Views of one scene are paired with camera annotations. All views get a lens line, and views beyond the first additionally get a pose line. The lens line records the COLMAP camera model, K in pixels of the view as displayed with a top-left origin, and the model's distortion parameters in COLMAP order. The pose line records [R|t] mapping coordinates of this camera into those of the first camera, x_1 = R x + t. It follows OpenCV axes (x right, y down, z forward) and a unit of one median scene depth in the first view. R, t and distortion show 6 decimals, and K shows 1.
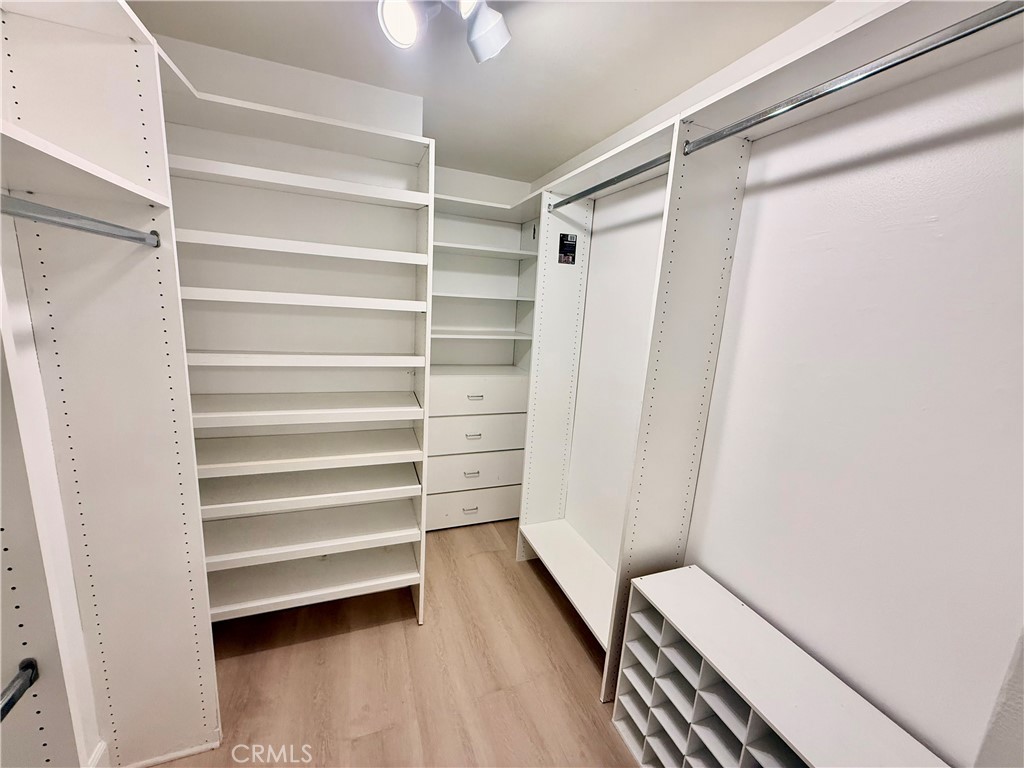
lens RADIAL K [[411.2, 0, 511.7], [0, 411.2, 383.9], [0, 0, 1]] dist [0.001312, -0.000911]
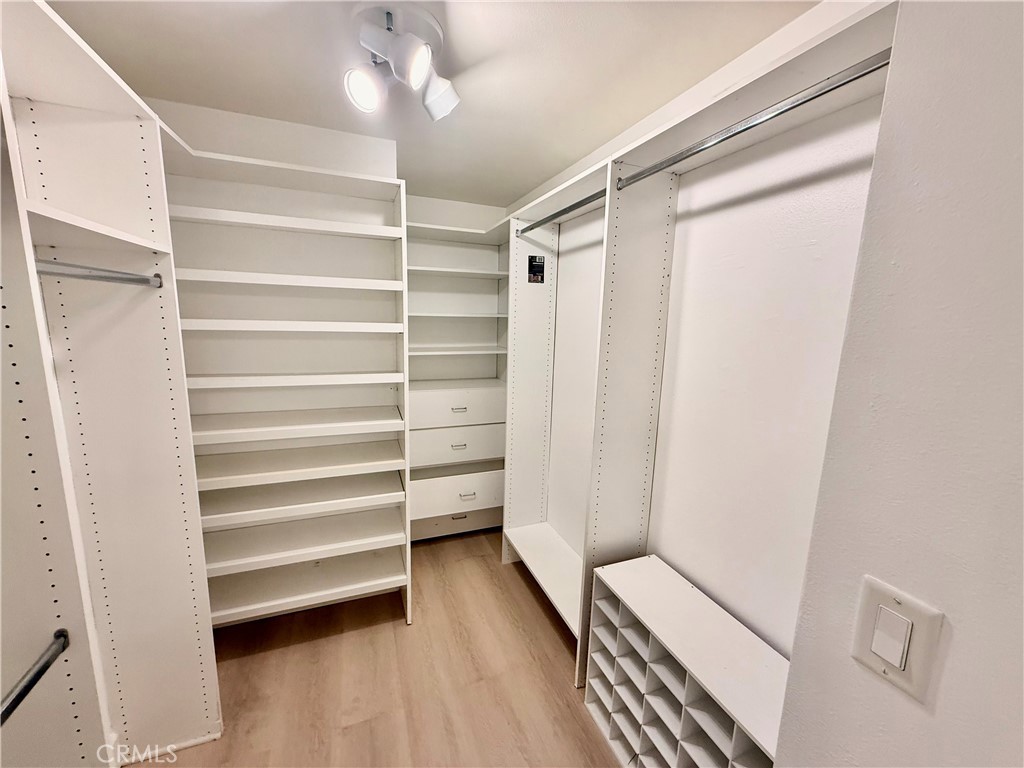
lens RADIAL K [[411.2, 0, 512.1], [0, 411.2, 384.1], [0, 0, 1]] dist [0.001312, -0.000911]
pose [[0.999338, -0.036357, 0.000951, 0.084913], [0.036369, 0.998843, -0.031474, 0.008754], [0.000194, 0.031487, 0.999504, -0.107437]]
